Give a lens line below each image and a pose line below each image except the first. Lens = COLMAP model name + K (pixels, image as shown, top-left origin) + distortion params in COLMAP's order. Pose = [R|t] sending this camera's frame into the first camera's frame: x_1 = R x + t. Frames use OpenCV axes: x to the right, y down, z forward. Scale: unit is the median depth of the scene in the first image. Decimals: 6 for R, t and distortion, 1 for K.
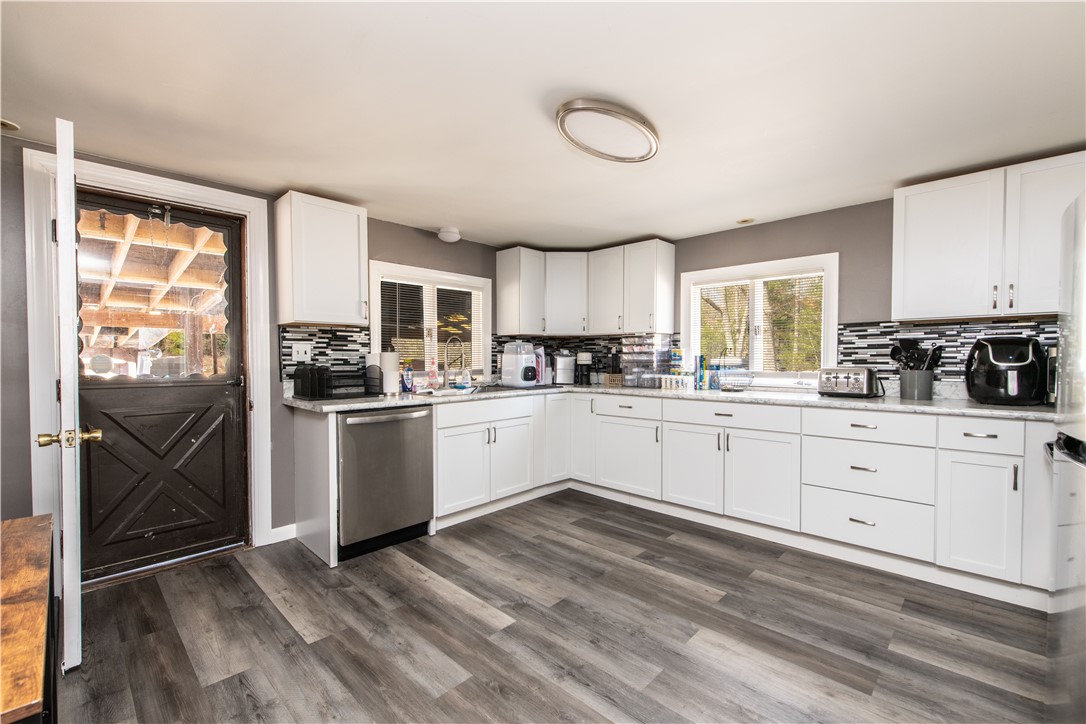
lens RADIAL K [[465.1, 0, 544.9], [0, 465.1, 364.5], [0, 0, 1]] dist [0.007744, -0.001961]
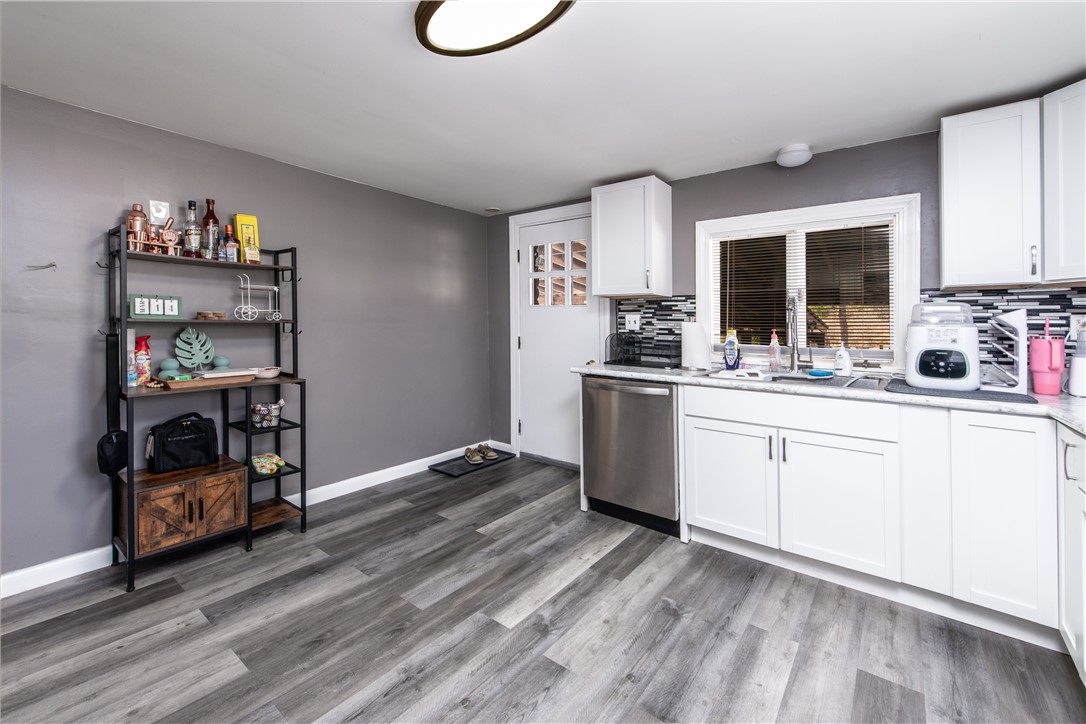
lens RADIAL K [[456.9, 0, 541.9], [0, 456.9, 329.9], [0, 0, 1]] dist [0.006997, -0.000450]
pose [[0.092288, 0.012871, -0.995649, 0.565335], [-0.031104, 0.999466, 0.010038, -0.011348], [0.995246, 0.030043, 0.092639, 0.692732]]
